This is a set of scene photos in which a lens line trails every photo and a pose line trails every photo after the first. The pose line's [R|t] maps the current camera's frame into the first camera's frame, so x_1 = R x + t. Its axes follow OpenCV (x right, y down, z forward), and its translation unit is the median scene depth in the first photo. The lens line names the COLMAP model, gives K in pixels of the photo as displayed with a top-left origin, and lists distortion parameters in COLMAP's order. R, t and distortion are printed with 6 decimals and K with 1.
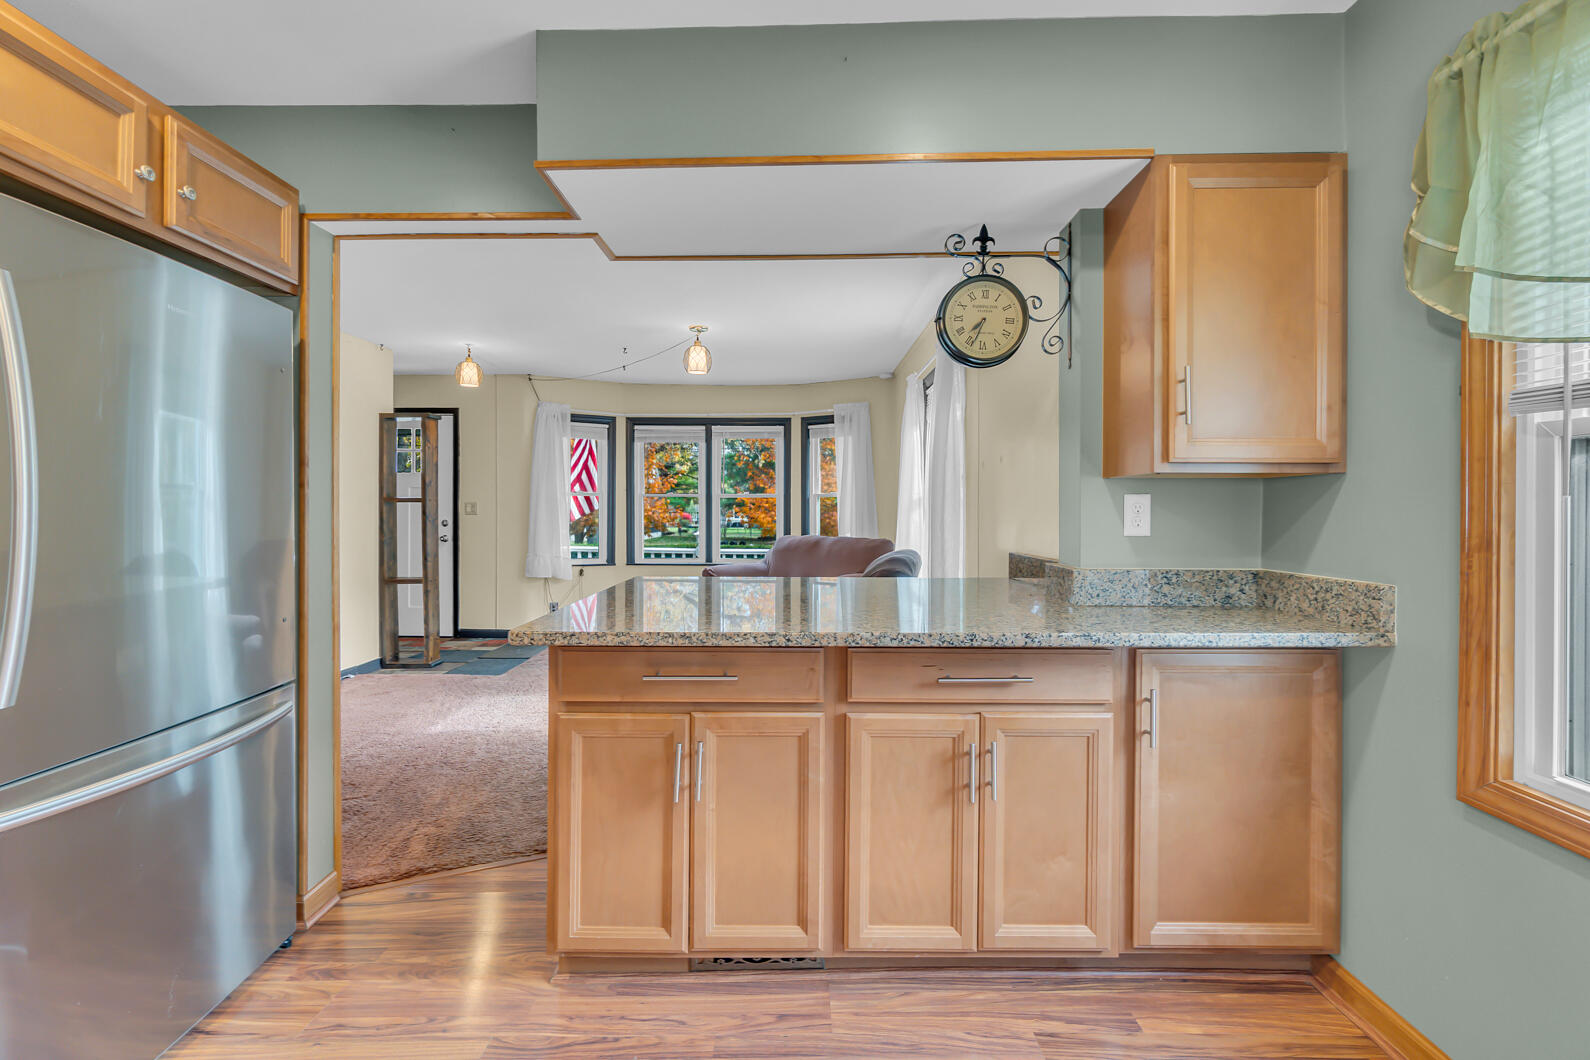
lens RADIAL K [[683.3, 0, 795.0], [0, 683.3, 517.4], [0, 0, 1]] dist [-0.000888, 0.000183]
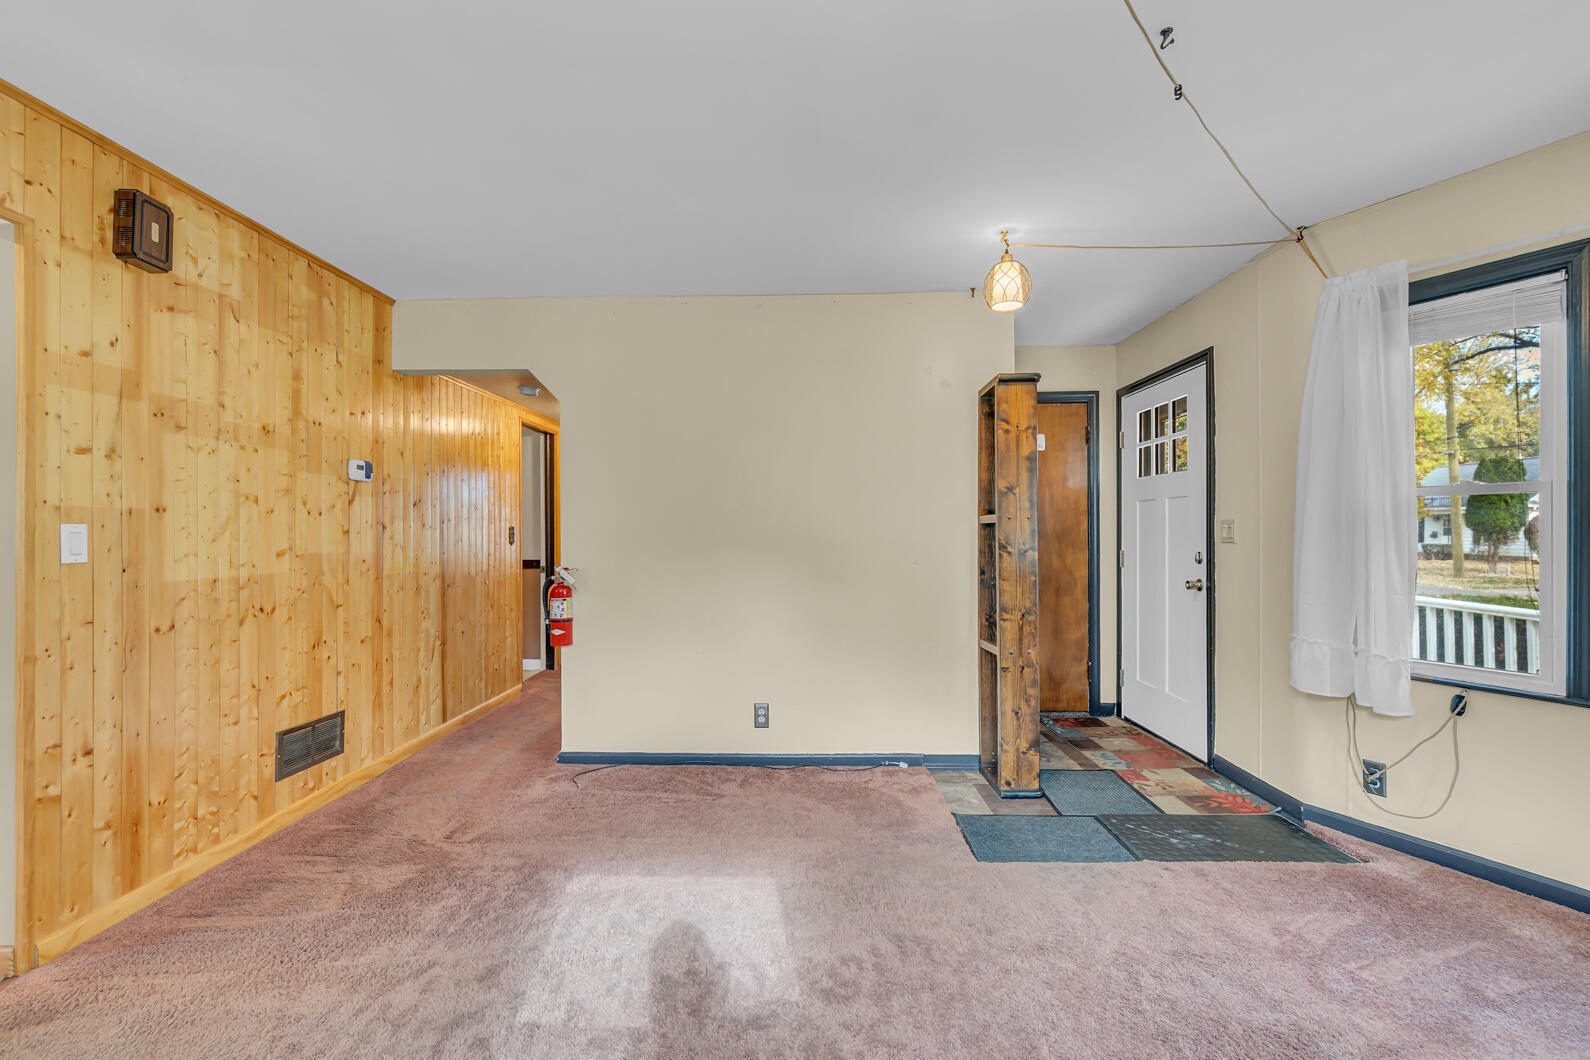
lens RADIAL K [[691.6, 0, 795.0], [0, 691.6, 530.0], [0, 0, 1]] dist [-0.014285, 0.003168]
pose [[-0.017307, -0.008608, -0.999813, 0.229097], [-0.011638, 0.999897, -0.008407, -0.022523], [0.999782, 0.011490, -0.017405, 2.419517]]
